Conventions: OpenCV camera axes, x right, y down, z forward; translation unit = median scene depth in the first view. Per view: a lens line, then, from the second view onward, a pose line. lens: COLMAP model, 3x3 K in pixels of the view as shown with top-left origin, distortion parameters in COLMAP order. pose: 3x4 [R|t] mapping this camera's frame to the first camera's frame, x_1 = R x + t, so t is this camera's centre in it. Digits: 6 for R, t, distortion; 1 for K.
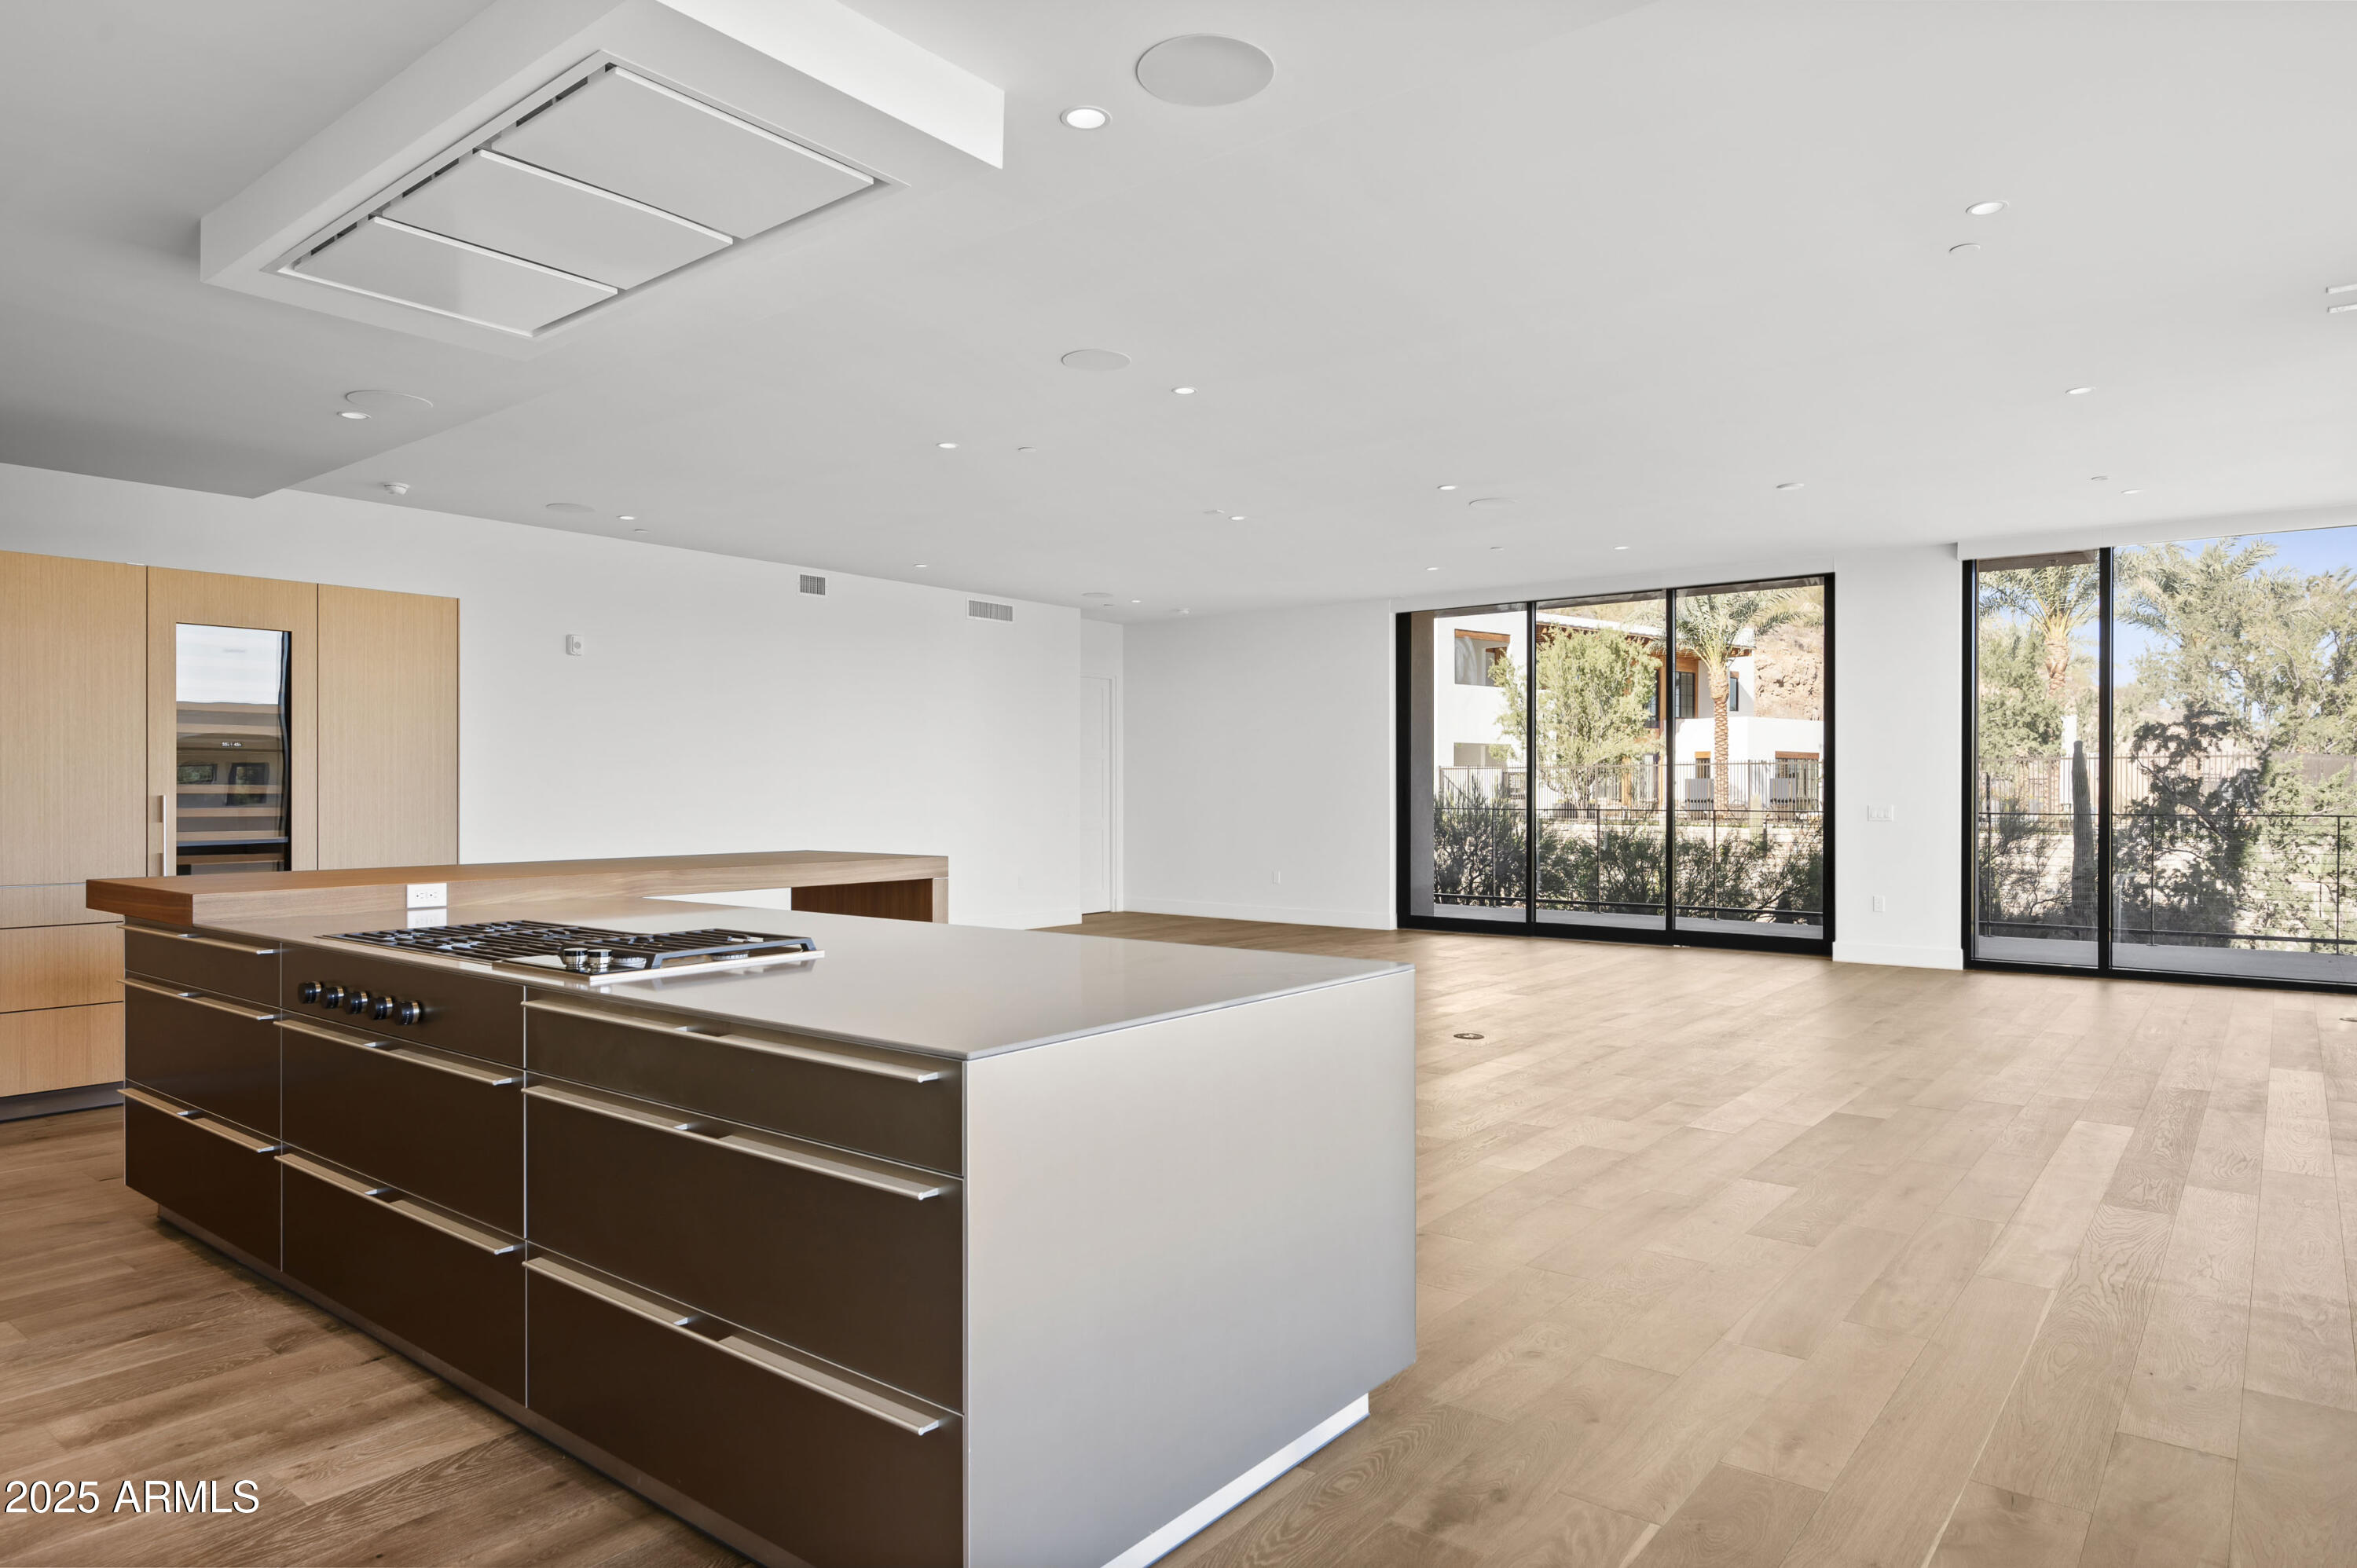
lens RADIAL K [[1396.9, 0, 1181.9], [0, 1396.9, 790.7], [0, 0, 1]] dist [-0.002280, -0.000001]
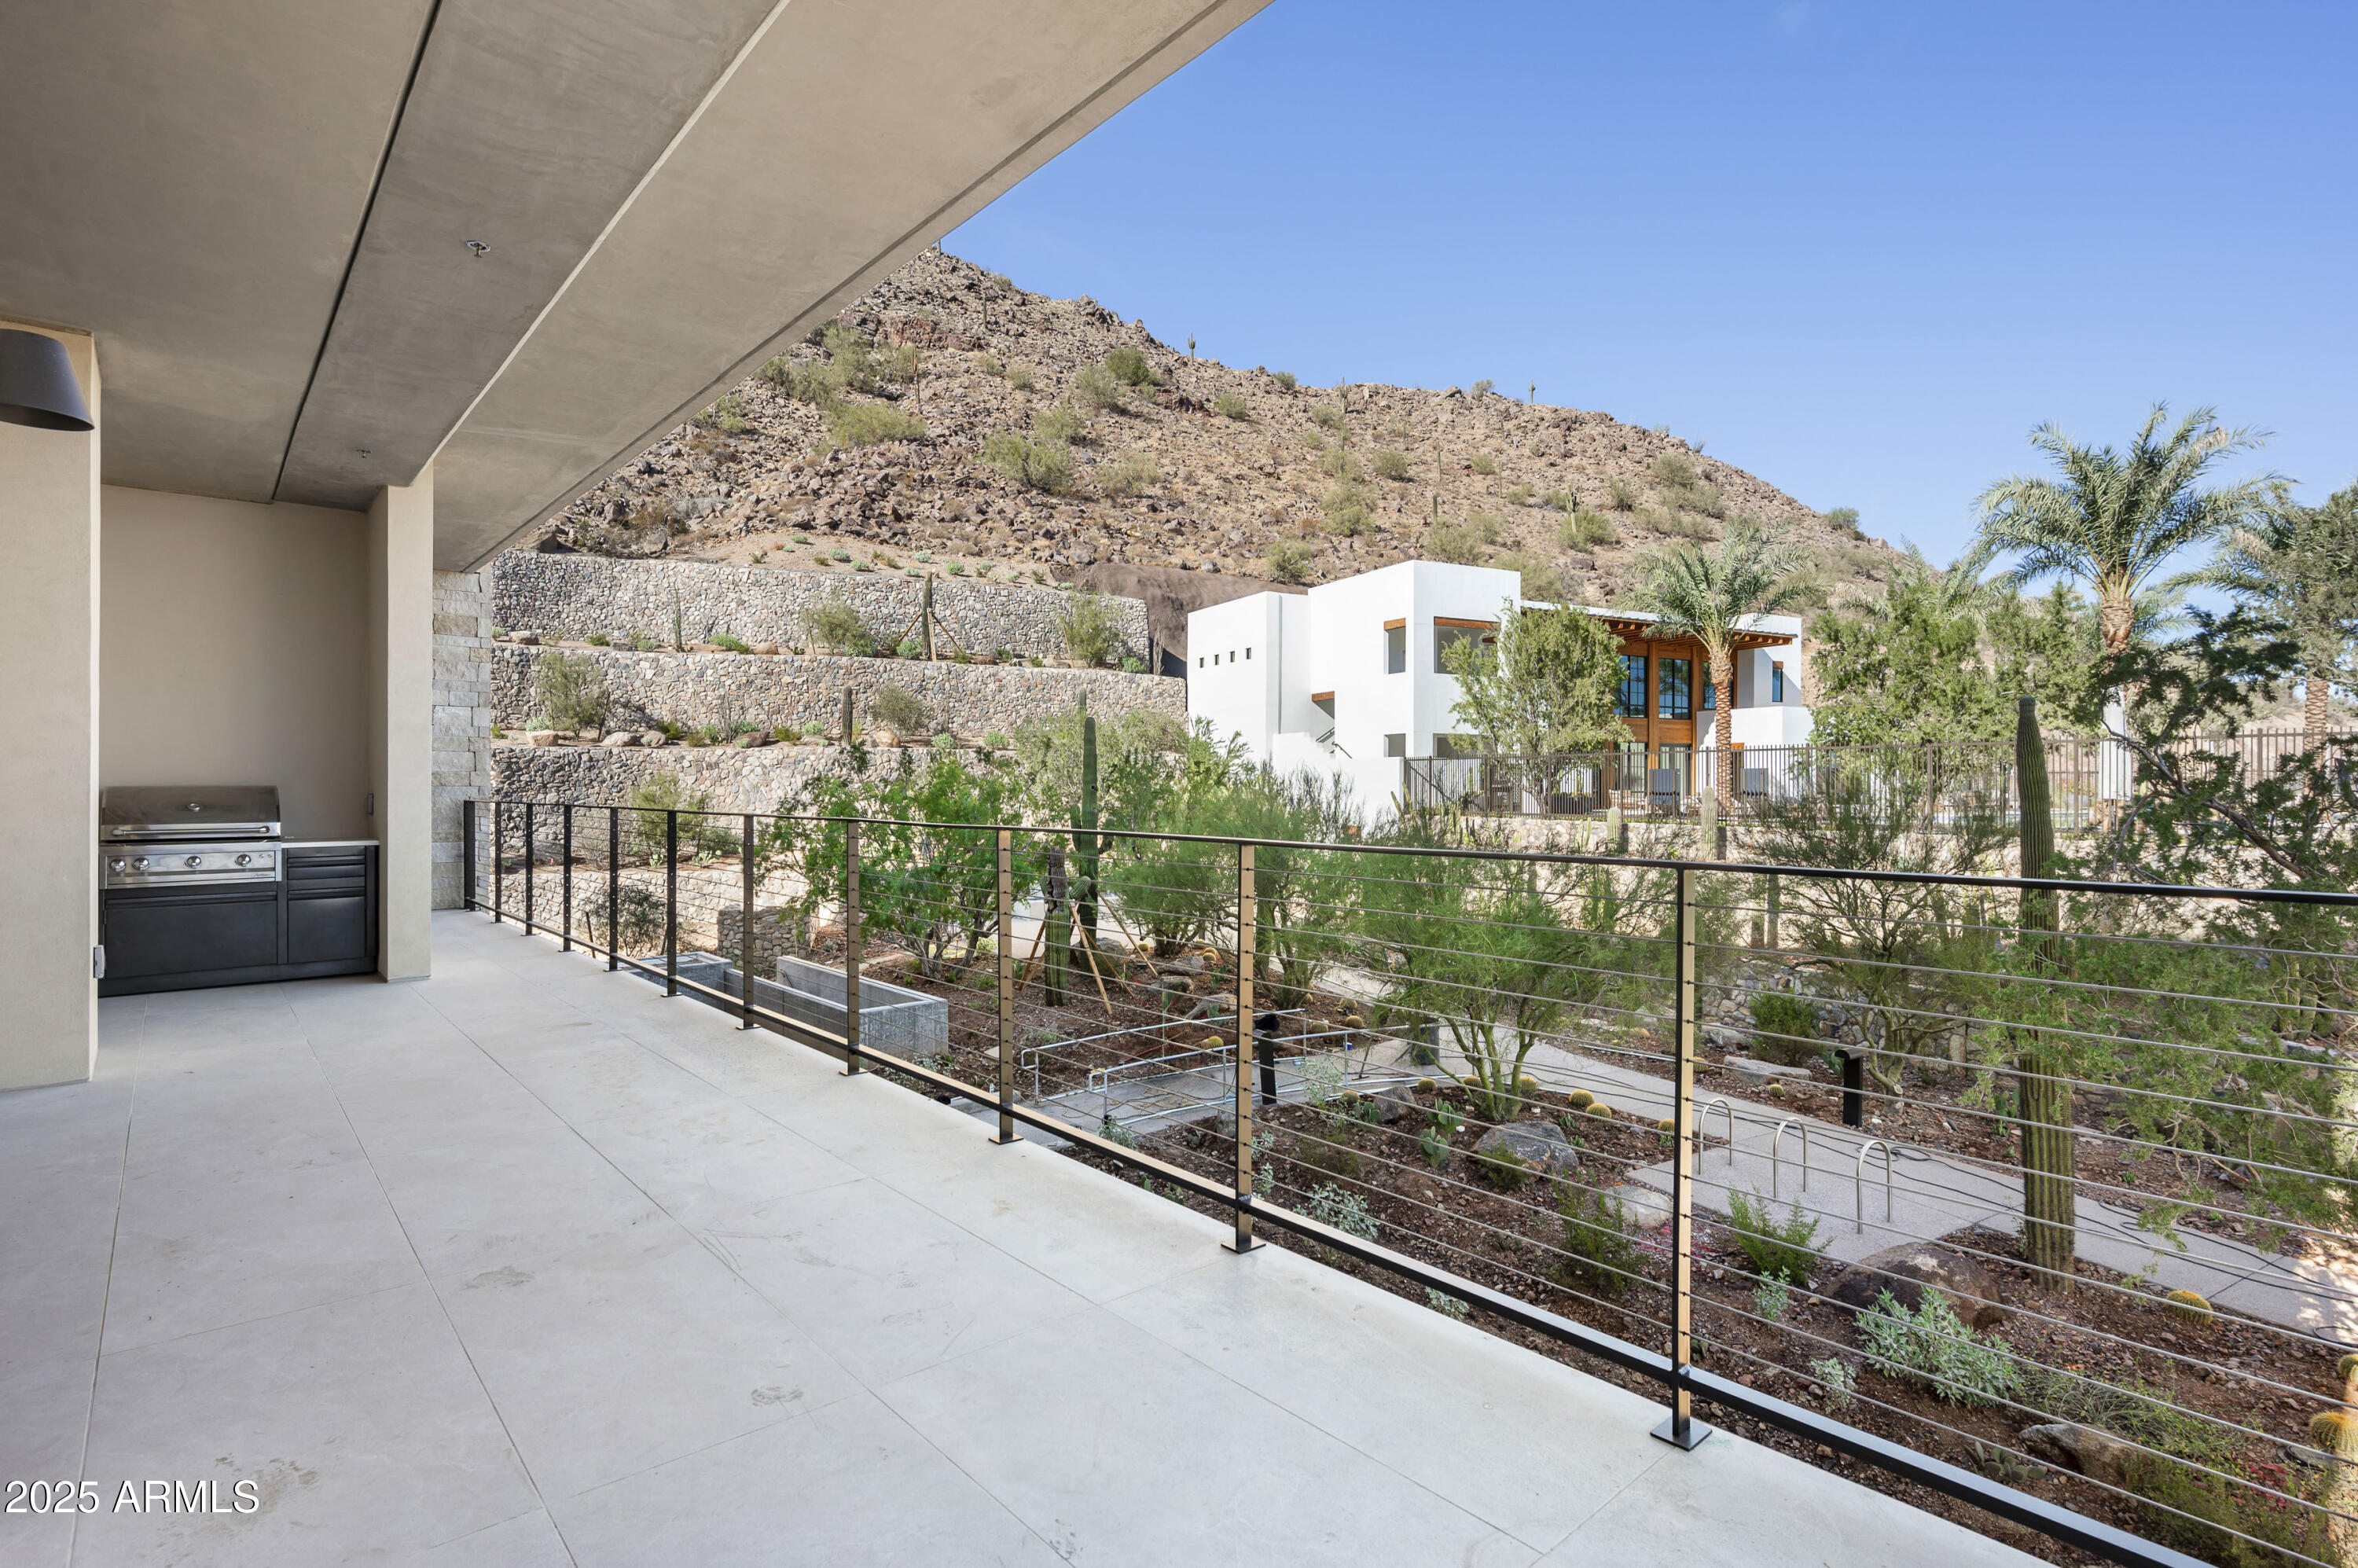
lens RADIAL K [[1128.7, 0, 1180.5], [0, 1128.7, 782.3], [0, 0, 1]] dist [-0.000050, 0.000417]
pose [[0.985022, -0.001151, -0.172426, 0.411585], [0.000805, 0.999998, -0.002074, 0.001689], [0.172428, 0.001904, 0.985020, 0.512802]]
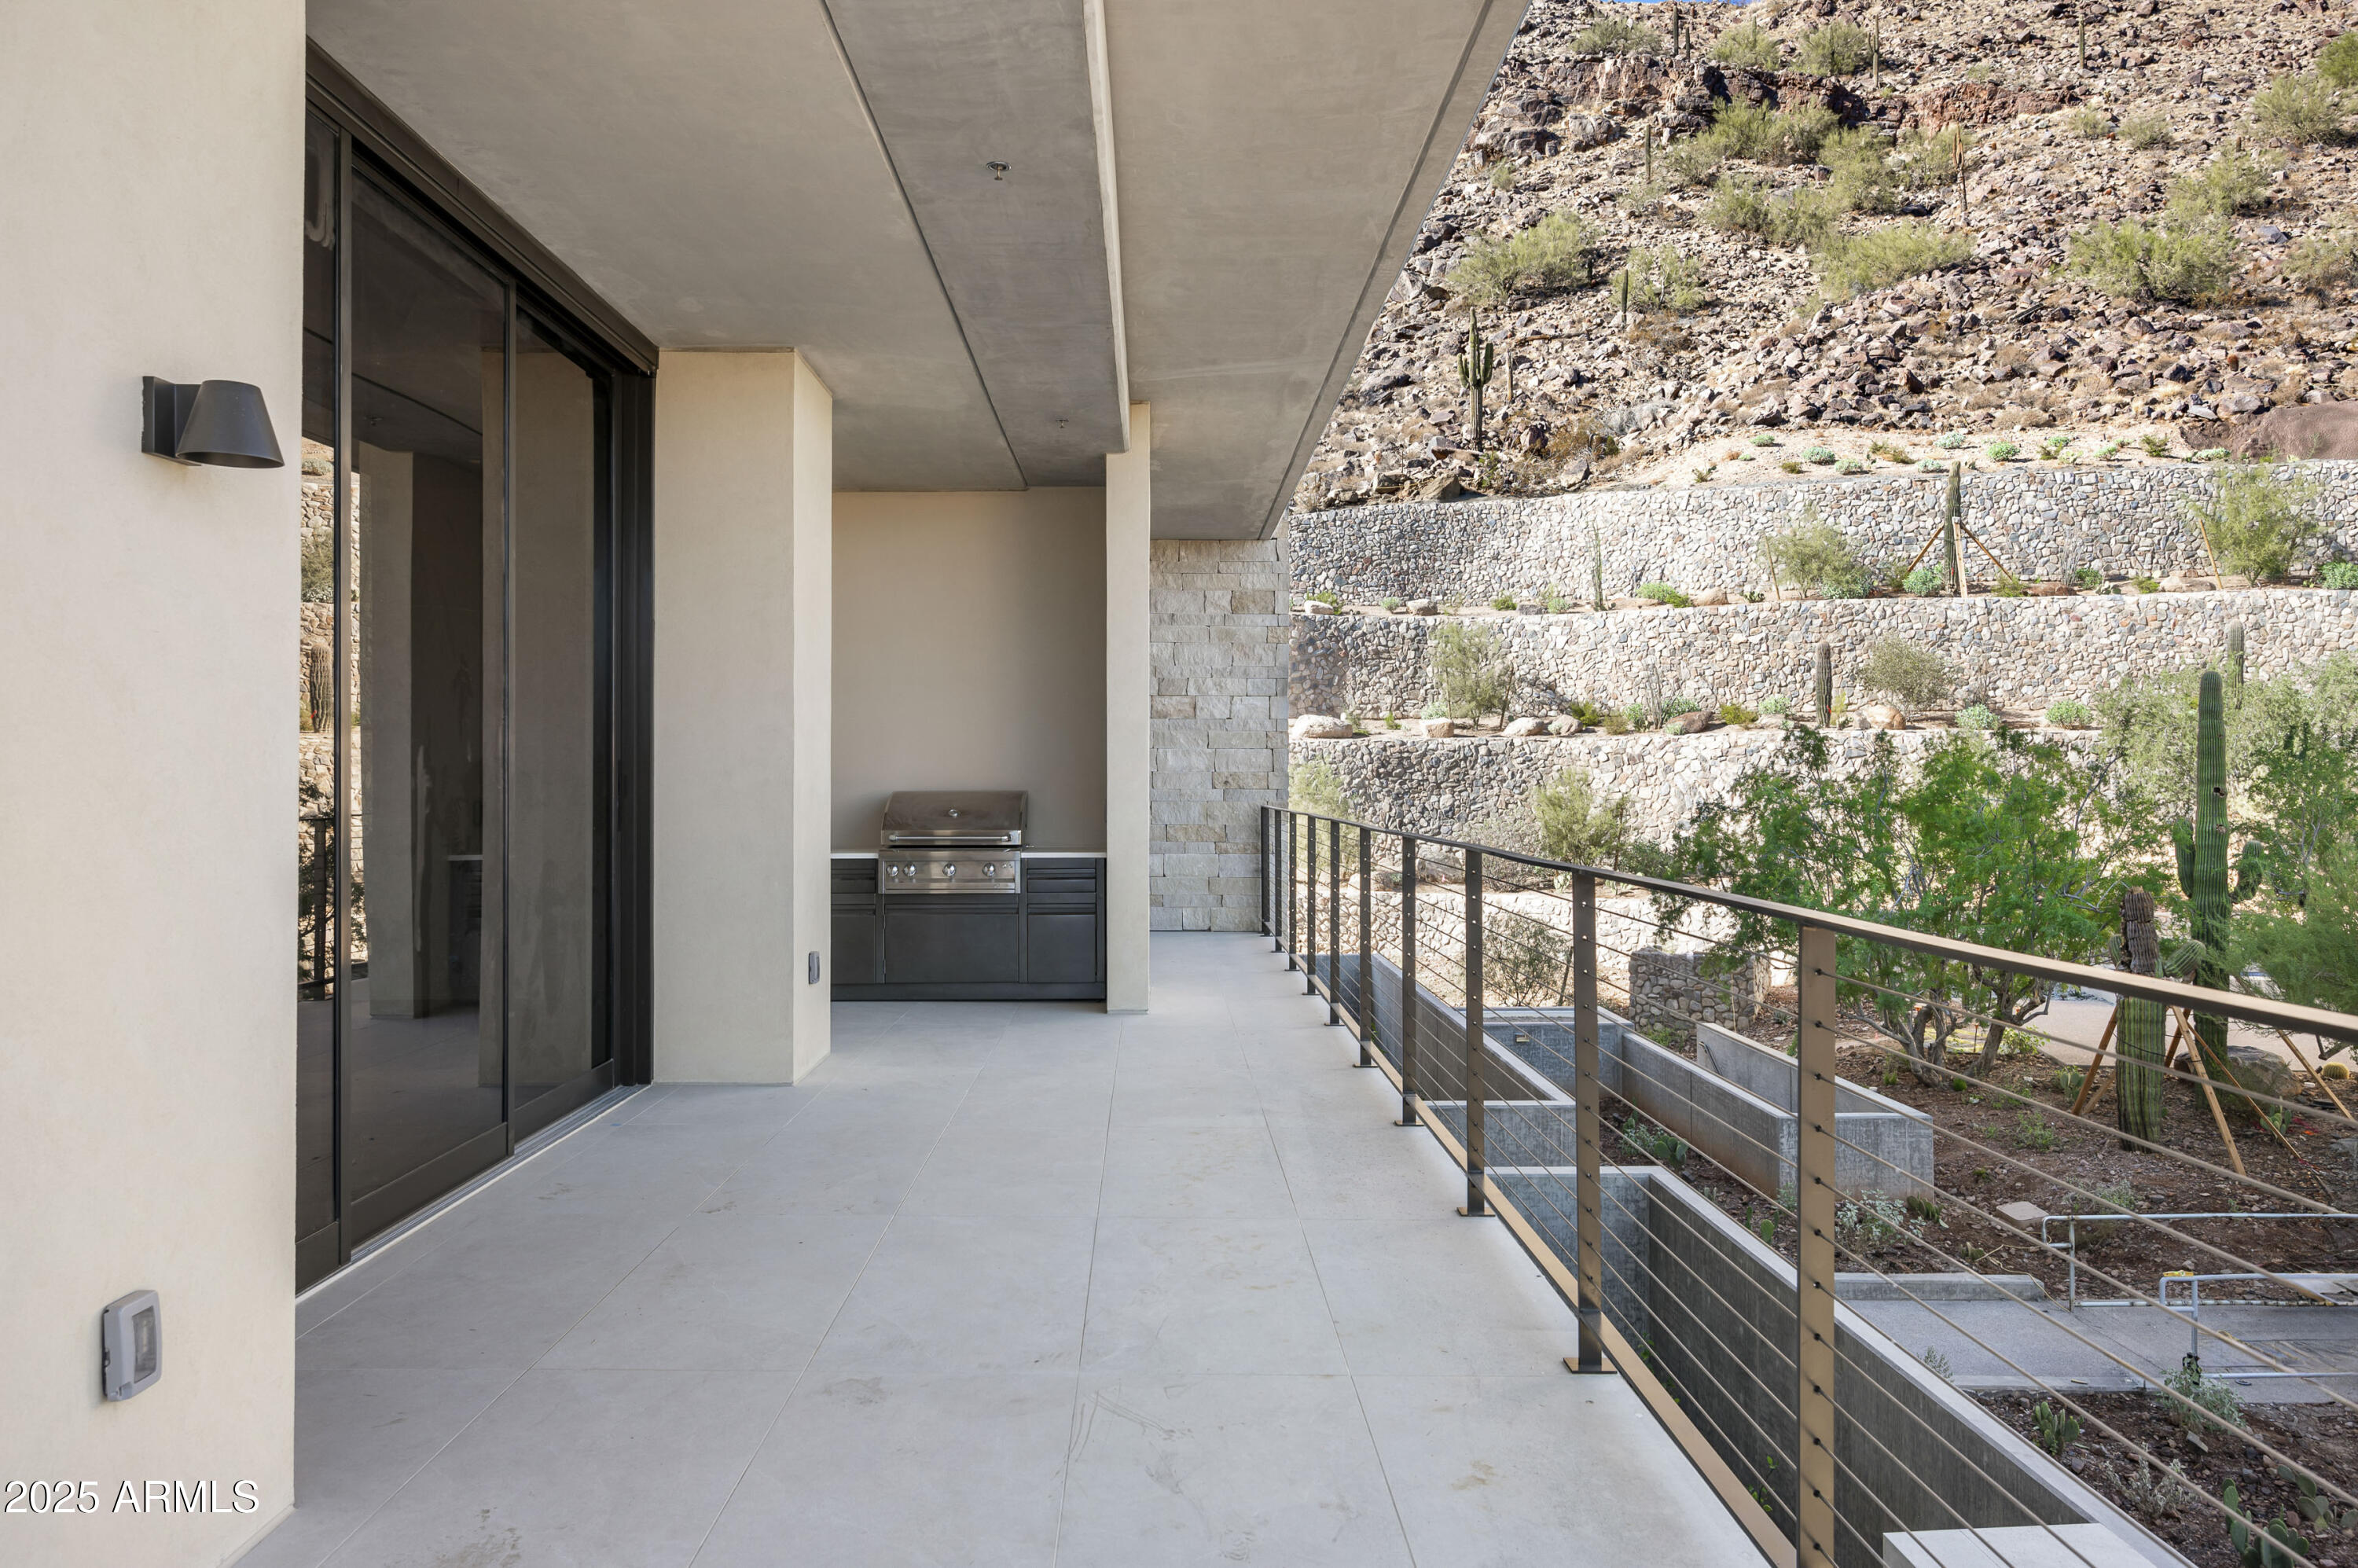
lens RADIAL K [[1548.1, 0, 1175.7], [0, 1548.1, 765.4], [0, 0, 1]] dist [-0.001935, 0.001008]
pose [[0.635032, -0.009740, -0.772424, 0.968886], [0.001000, 0.999930, -0.011787, -0.026750], [0.772485, 0.006713, 0.634998, 1.174353]]
